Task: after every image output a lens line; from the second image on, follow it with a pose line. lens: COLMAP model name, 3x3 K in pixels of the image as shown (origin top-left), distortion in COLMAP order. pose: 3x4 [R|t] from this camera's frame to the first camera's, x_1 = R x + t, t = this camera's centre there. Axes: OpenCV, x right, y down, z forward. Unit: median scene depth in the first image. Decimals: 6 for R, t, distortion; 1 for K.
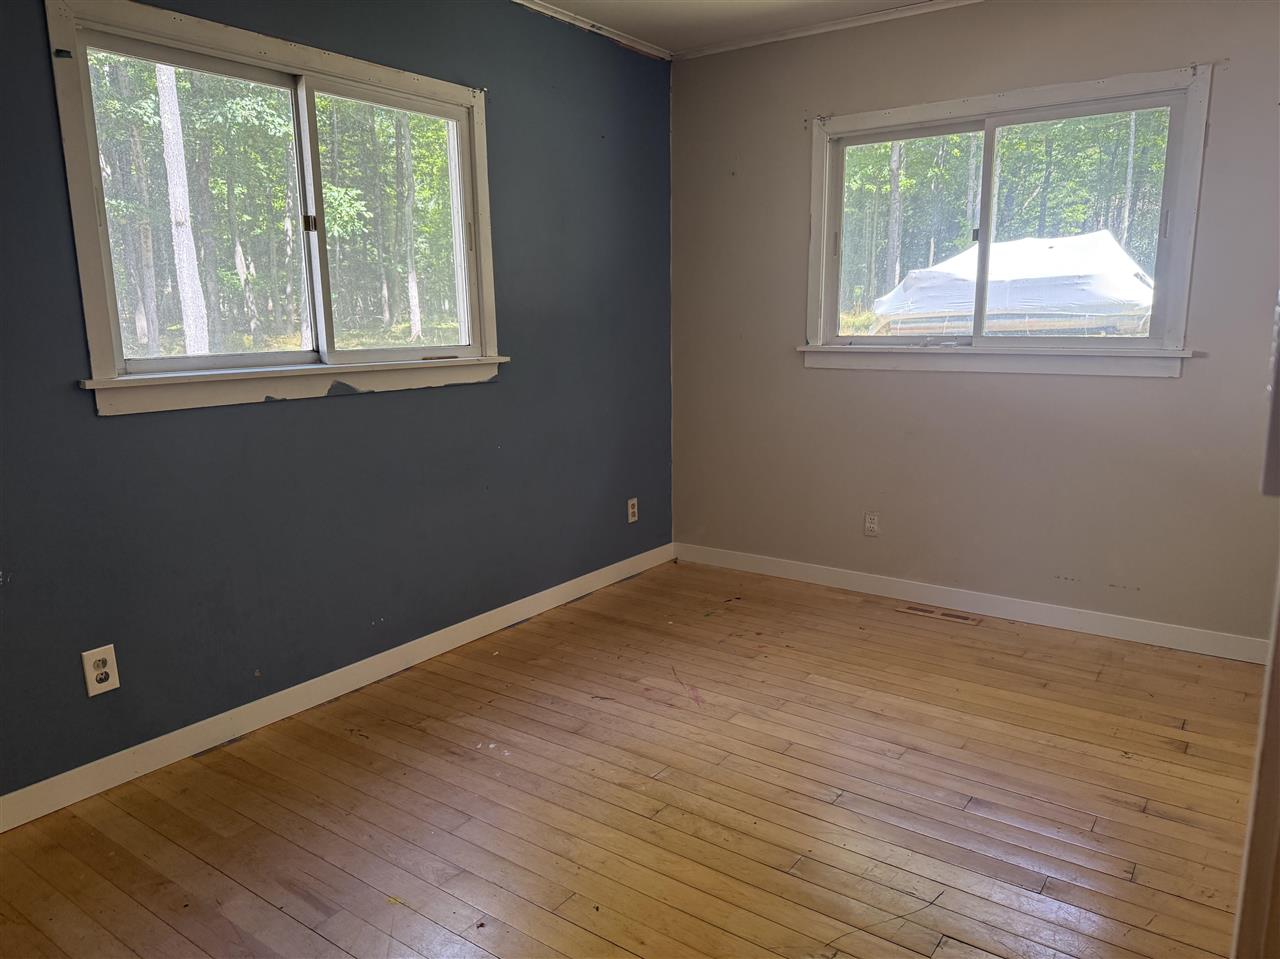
lens RADIAL K [[897.7, 0, 640.6], [0, 897.7, 484.7], [0, 0, 1]] dist [0.034914, -0.031163]
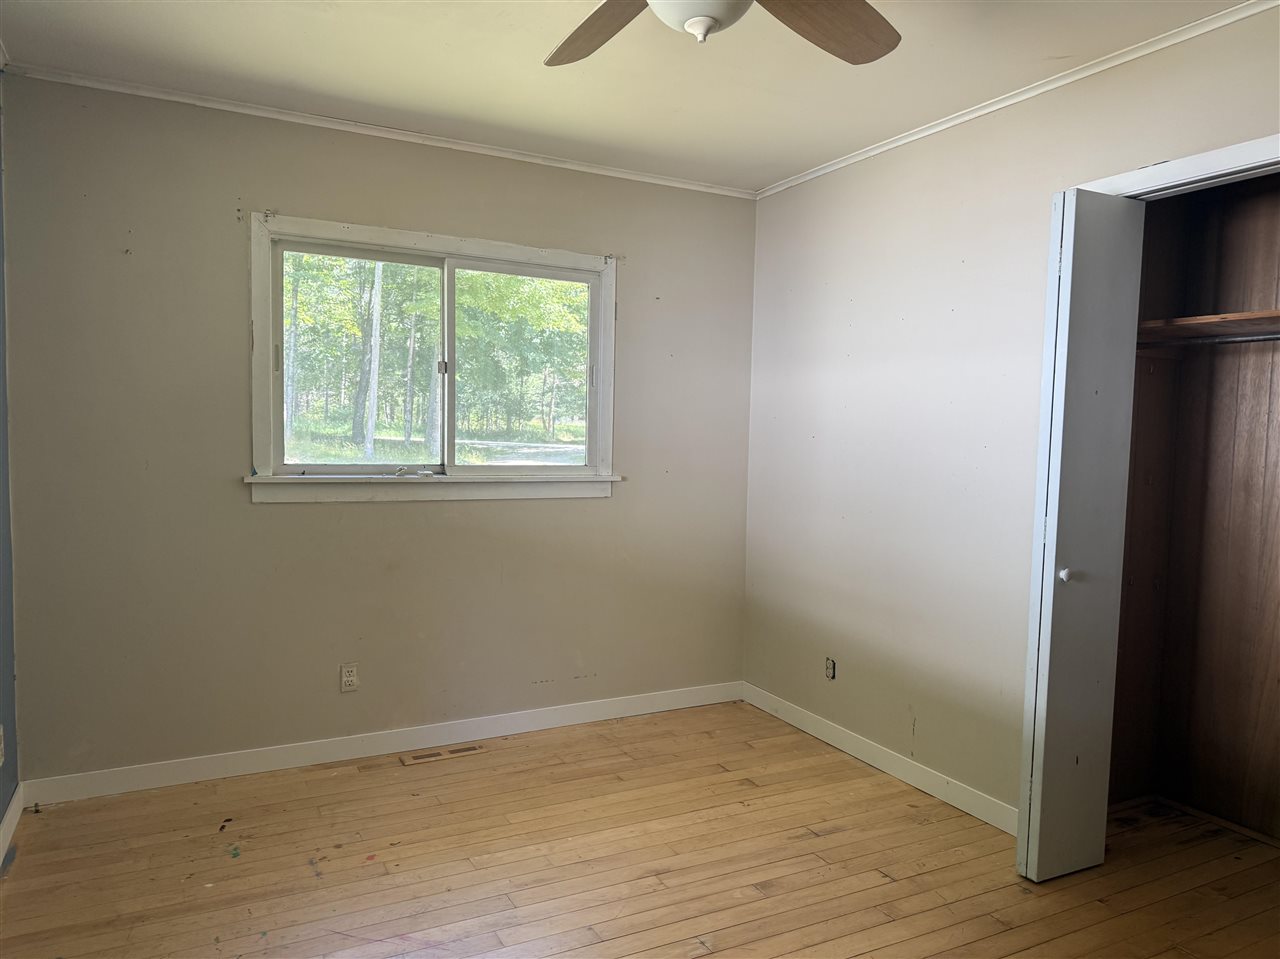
lens RADIAL K [[897.7, 0, 642.7], [0, 897.7, 478.7], [0, 0, 1]] dist [0.034914, -0.031163]
pose [[0.444456, -0.030148, 0.895293, -0.447967], [0.143774, 0.988878, -0.038075, -0.082133], [-0.884188, 0.145642, 0.443847, 0.376598]]
